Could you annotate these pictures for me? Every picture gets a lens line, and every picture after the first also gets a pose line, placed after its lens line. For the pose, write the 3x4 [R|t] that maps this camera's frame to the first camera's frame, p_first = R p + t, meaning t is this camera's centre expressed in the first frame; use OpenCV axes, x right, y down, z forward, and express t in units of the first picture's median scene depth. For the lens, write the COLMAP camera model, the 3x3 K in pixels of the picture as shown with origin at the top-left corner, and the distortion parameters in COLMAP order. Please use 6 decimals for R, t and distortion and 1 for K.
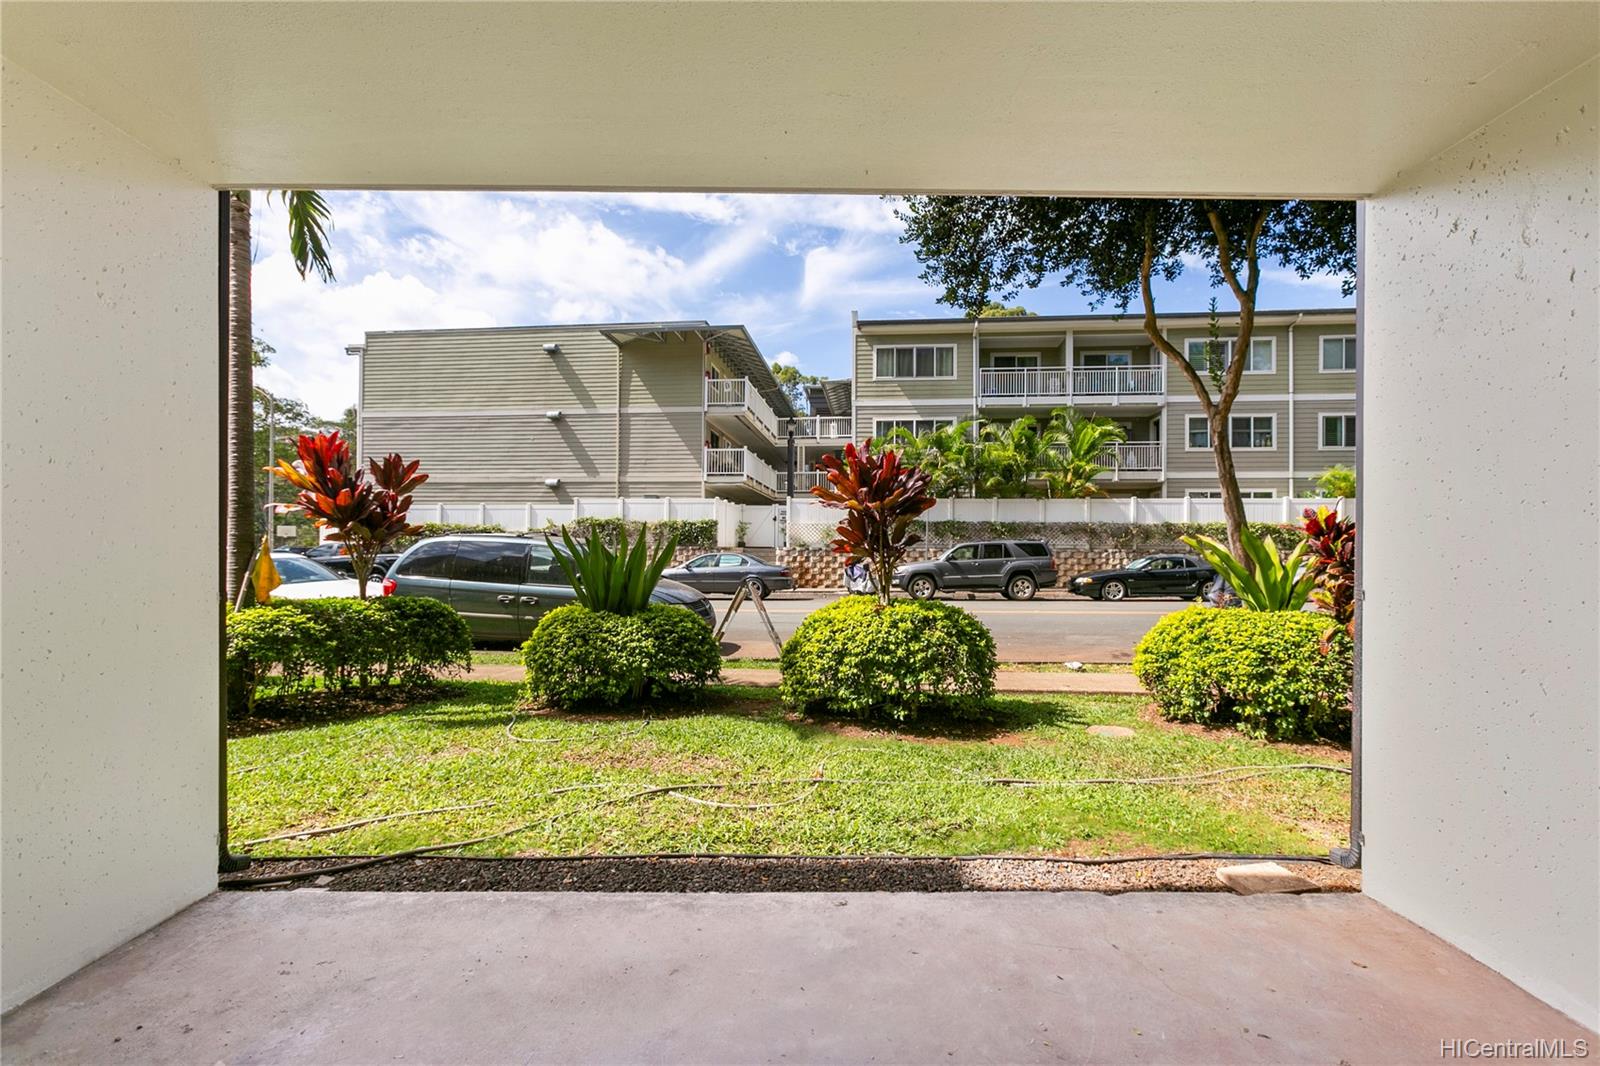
lens RADIAL K [[724.5, 0, 801.4], [0, 724.5, 546.3], [0, 0, 1]] dist [0.000295, 0.005301]
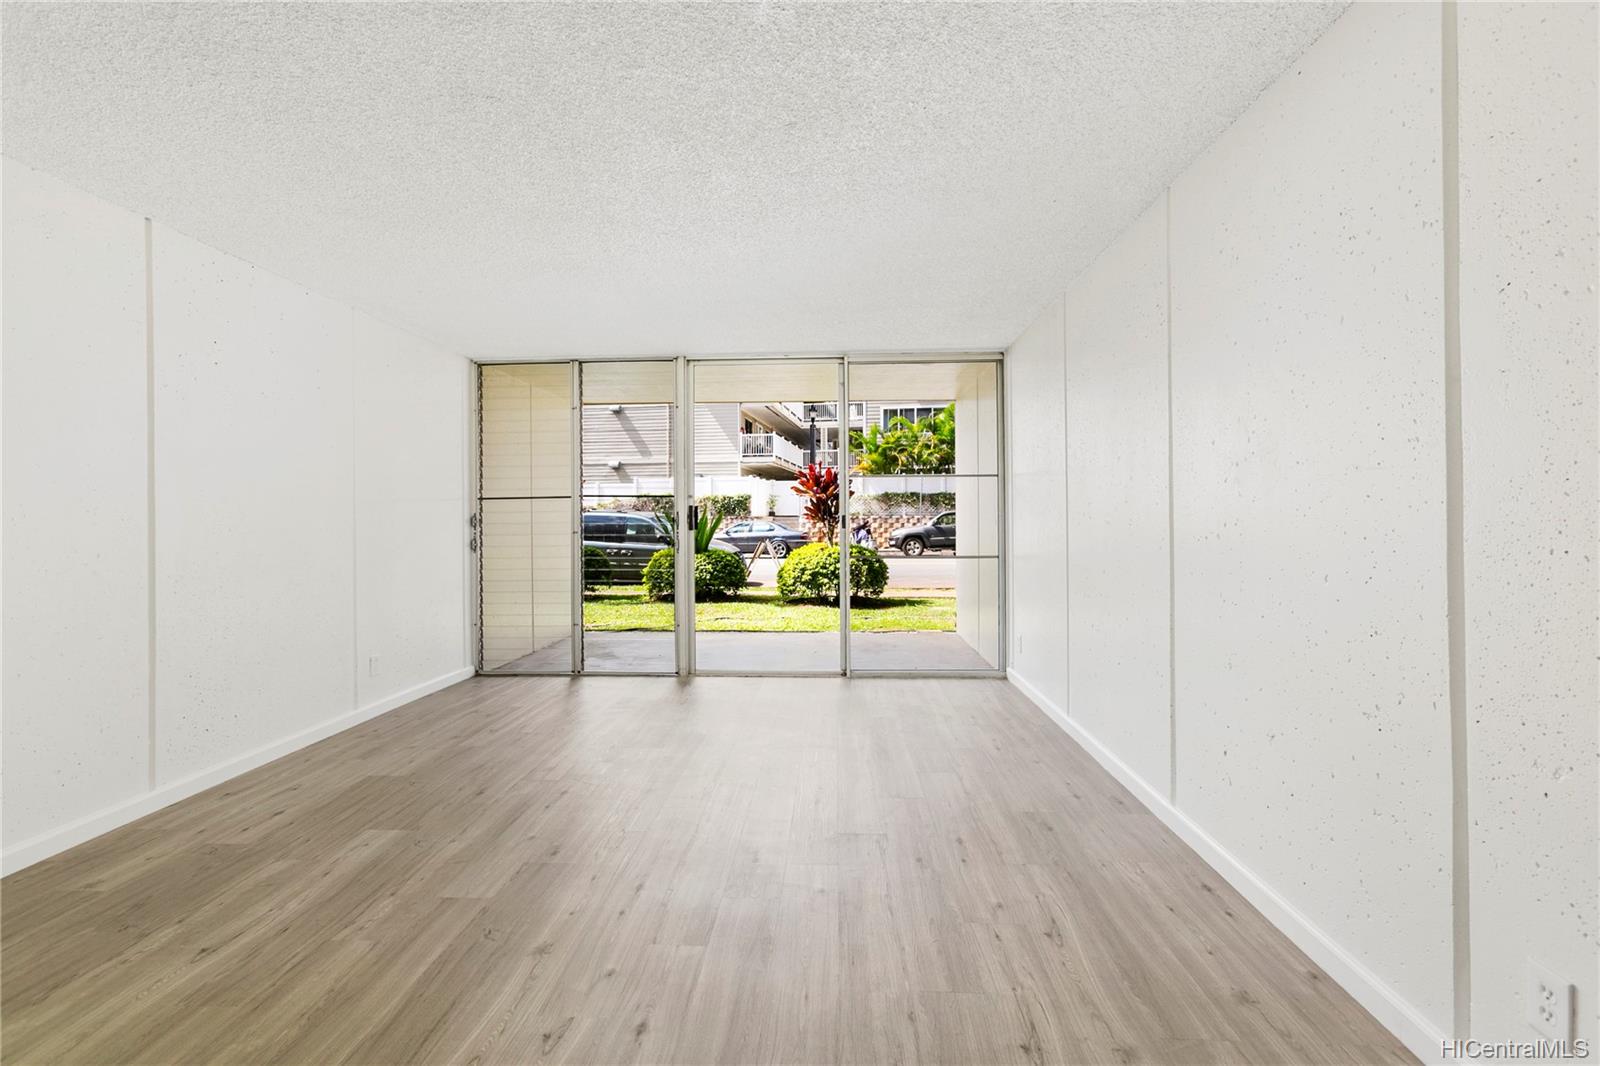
lens RADIAL K [[724.5, 0, 797.2], [0, 724.5, 521.4], [0, 0, 1]] dist [0.000295, 0.005301]
pose [[0.998219, -0.011798, -0.058477, 0.033253], [0.012373, 0.999879, 0.009481, -0.001502], [0.058358, -0.010187, 0.998244, -0.218729]]
